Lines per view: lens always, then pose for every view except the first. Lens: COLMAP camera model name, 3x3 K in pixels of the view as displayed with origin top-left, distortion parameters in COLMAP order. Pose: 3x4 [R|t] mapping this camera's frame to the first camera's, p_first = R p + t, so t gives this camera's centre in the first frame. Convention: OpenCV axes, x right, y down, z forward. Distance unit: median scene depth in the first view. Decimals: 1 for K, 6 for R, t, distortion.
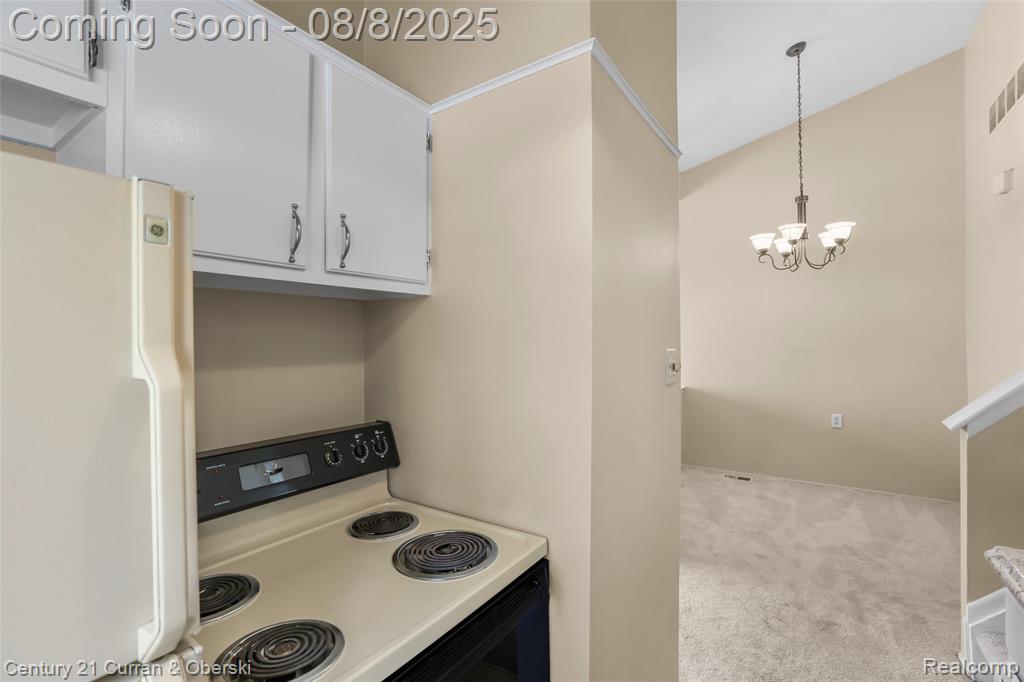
lens RADIAL K [[468.4, 0, 514.8], [0, 468.4, 340.1], [0, 0, 1]] dist [0.004952, 0.000102]
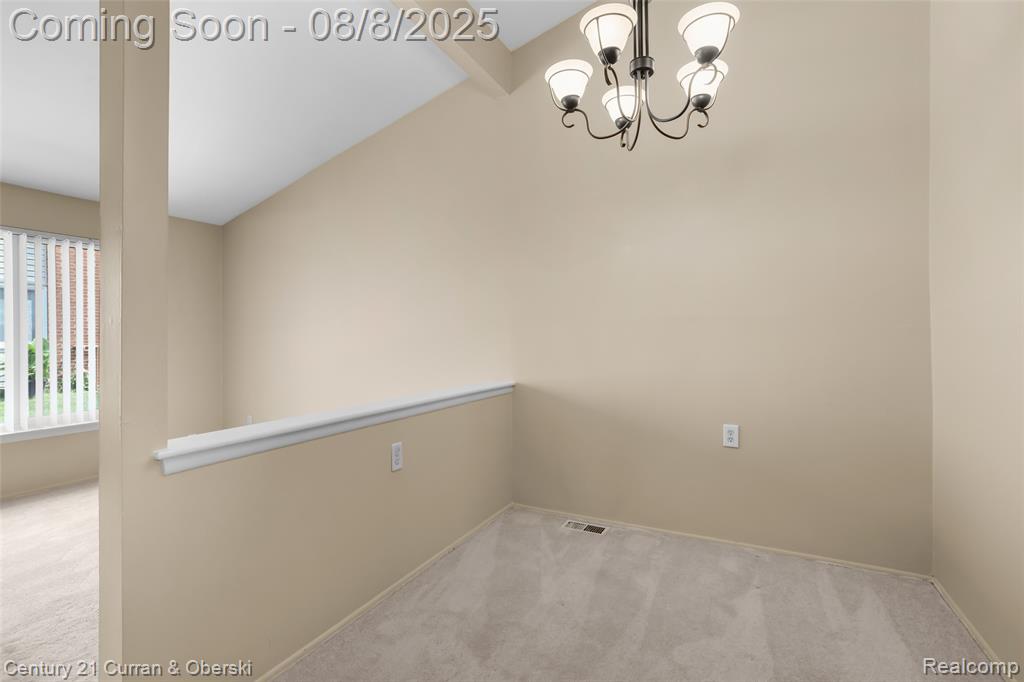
lens RADIAL K [[468.4, 0, 508.8], [0, 468.4, 335.8], [0, 0, 1]] dist [0.004952, 0.000102]
pose [[0.994599, 0.001614, 0.103780, 0.337510], [-0.001112, 0.999987, -0.004901, 0.044760], [-0.103787, 0.004759, 0.994588, 0.424633]]
